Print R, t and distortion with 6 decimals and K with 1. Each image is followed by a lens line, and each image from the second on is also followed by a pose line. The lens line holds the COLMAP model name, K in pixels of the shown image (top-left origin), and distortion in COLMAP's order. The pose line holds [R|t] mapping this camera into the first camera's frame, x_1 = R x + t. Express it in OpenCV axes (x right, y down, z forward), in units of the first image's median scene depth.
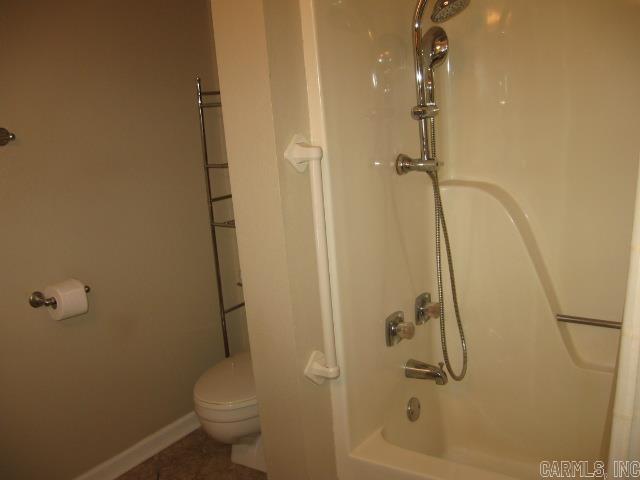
lens RADIAL K [[666.1, 0, 320.0], [0, 666.1, 240.0], [0, 0, 1]] dist [-0.131826, 0.007904]
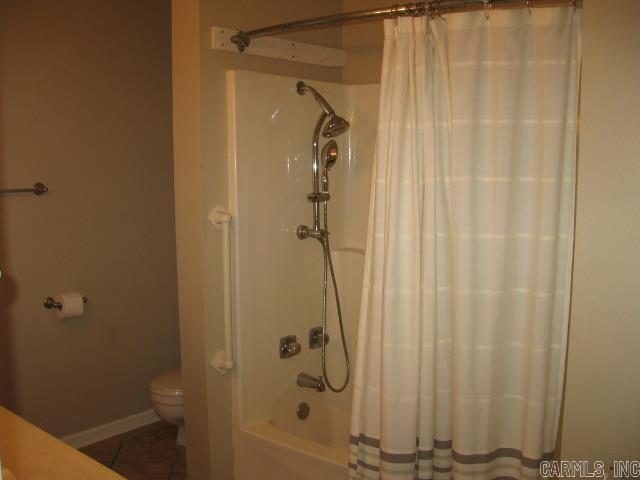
lens RADIAL K [[666.1, 0, 320.0], [0, 666.1, 240.0], [0, 0, 1]] dist [-0.131826, 0.007904]
pose [[0.993390, 0.085616, -0.076464, 0.272540], [-0.093693, 0.989598, -0.109168, 0.057136], [0.066322, 0.115611, 0.991078, -0.428911]]
